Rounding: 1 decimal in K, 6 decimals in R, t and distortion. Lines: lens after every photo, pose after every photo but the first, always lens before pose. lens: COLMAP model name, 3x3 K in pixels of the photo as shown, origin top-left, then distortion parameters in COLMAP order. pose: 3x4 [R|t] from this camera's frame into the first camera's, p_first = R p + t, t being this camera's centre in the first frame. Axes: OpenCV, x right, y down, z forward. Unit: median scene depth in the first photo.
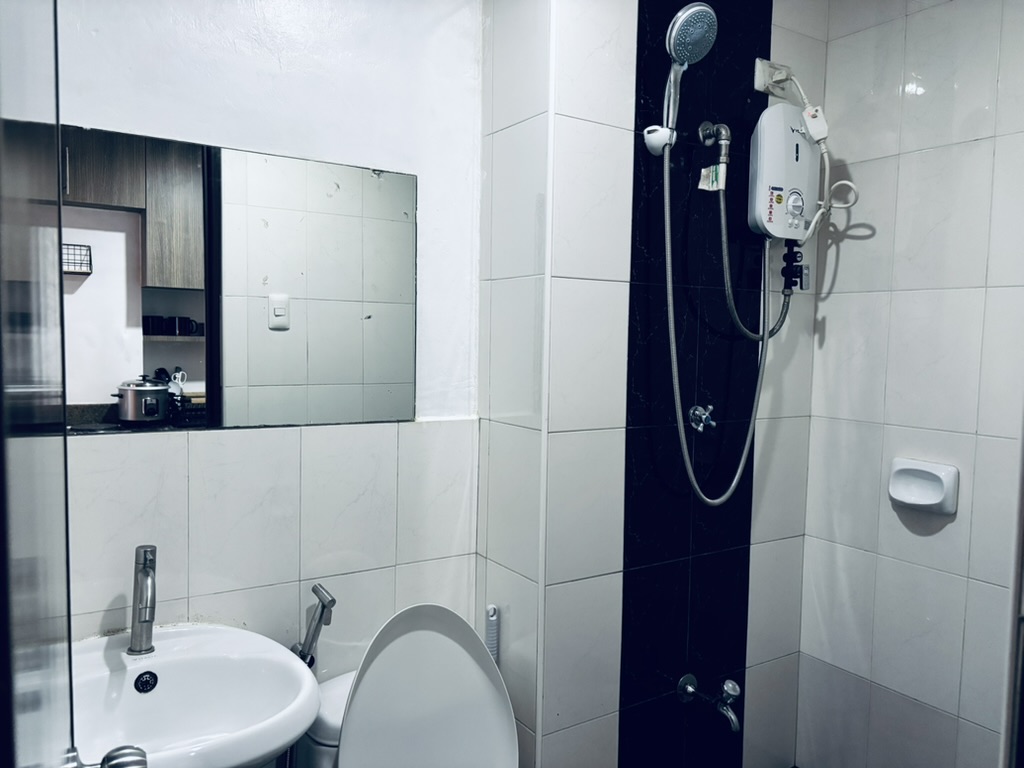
lens RADIAL K [[781.0, 0, 506.4], [0, 781.0, 382.9], [0, 0, 1]] dist [0.041772, -0.050566]
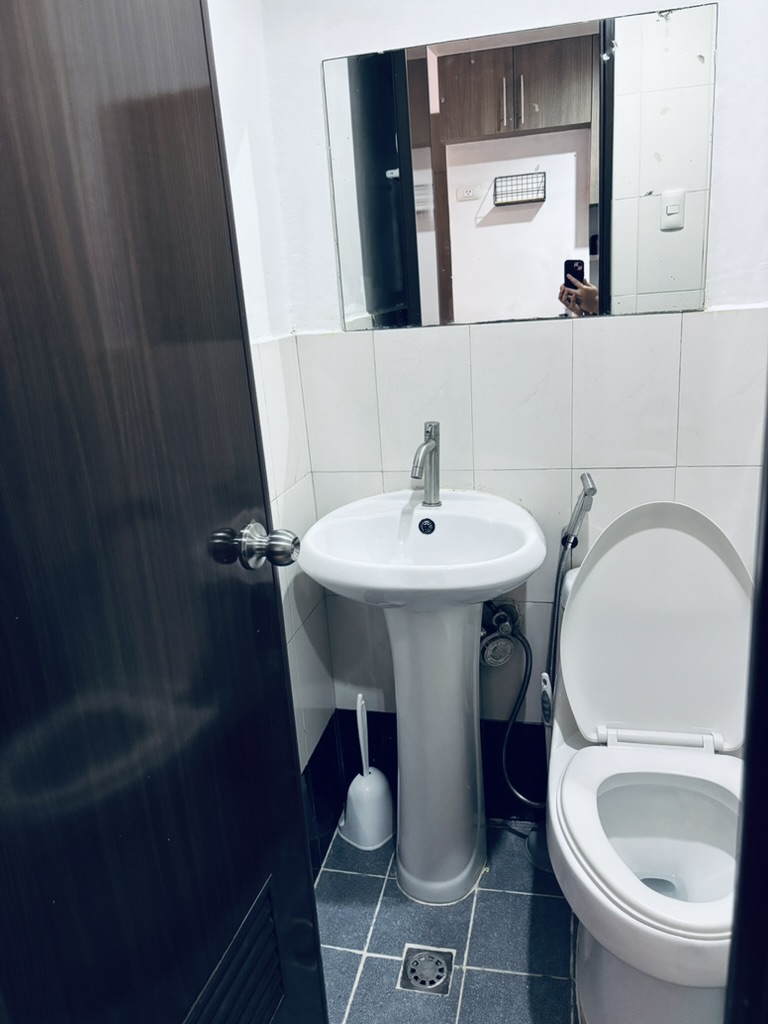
lens RADIAL K [[781.0, 0, 383.9], [0, 781.0, 521.5], [0, 0, 1]] dist [0.041772, -0.050566]
pose [[0.691467, 0.141544, -0.708406, 0.325991], [0.042161, 0.971039, 0.235172, 0.060280], [0.721177, -0.192481, 0.665474, 0.092781]]
